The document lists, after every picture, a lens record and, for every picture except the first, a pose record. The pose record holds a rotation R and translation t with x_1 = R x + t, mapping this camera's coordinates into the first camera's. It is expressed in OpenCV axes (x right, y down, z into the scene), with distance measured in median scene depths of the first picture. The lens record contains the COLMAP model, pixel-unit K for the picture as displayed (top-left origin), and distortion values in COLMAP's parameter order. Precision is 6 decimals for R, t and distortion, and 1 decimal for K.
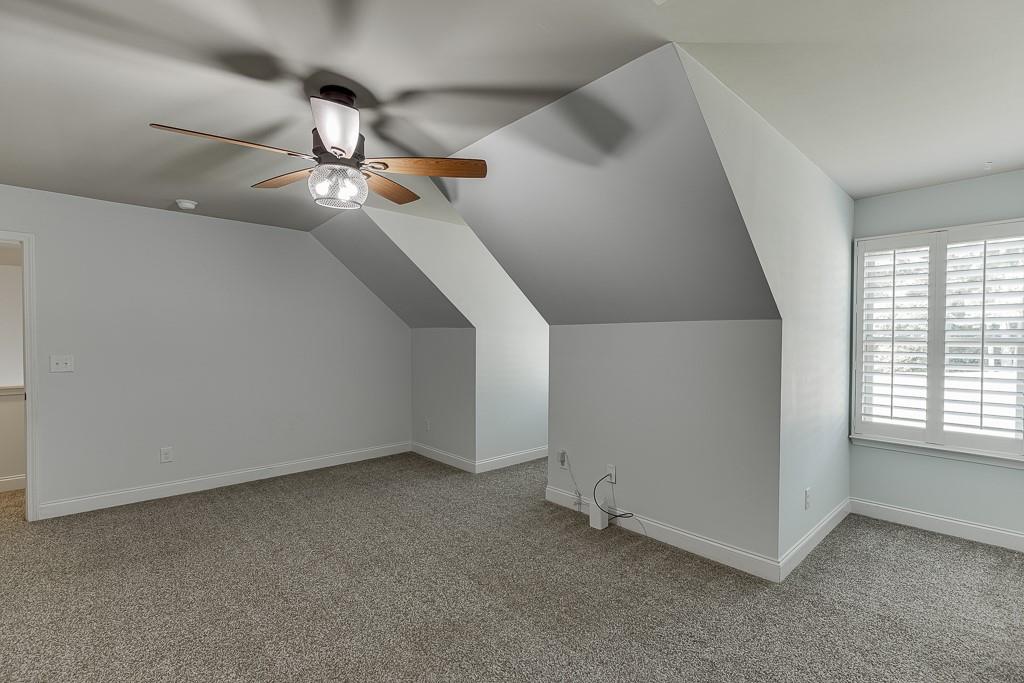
lens RADIAL K [[459.3, 0, 518.7], [0, 459.3, 345.9], [0, 0, 1]] dist [0.011572, 0.000171]
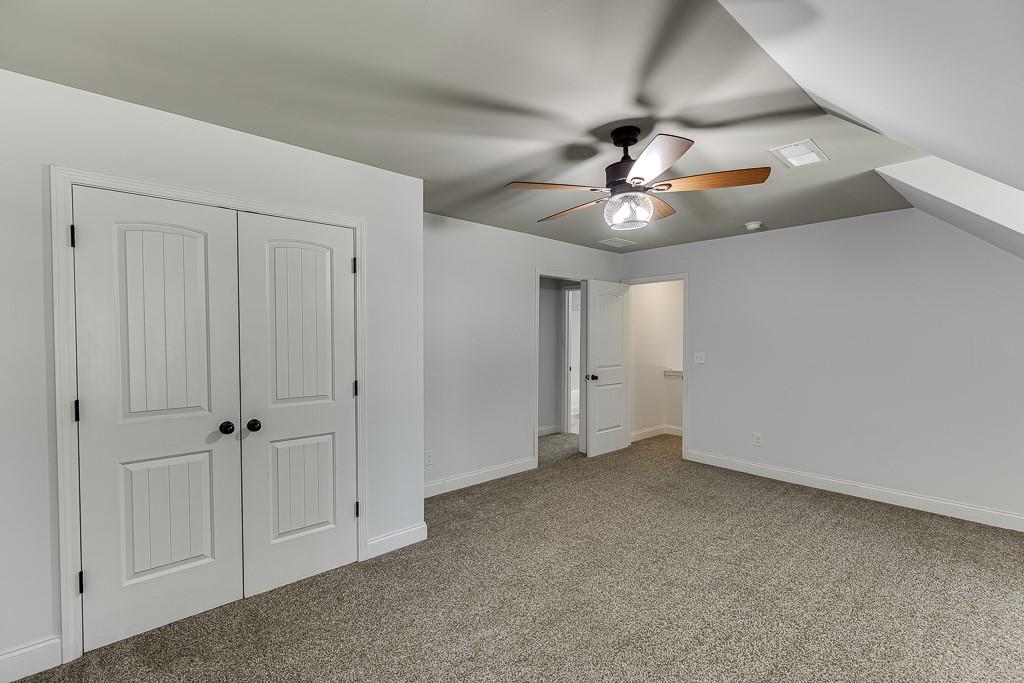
lens RADIAL K [[459.3, 0, 518.7], [0, 459.3, 345.9], [0, 0, 1]] dist [0.011572, 0.000171]
pose [[-0.011462, 0.014416, -0.999830, 0.487526], [-0.017956, 0.999732, 0.014621, -0.011203], [0.999773, 0.018120, -0.011200, 0.468114]]
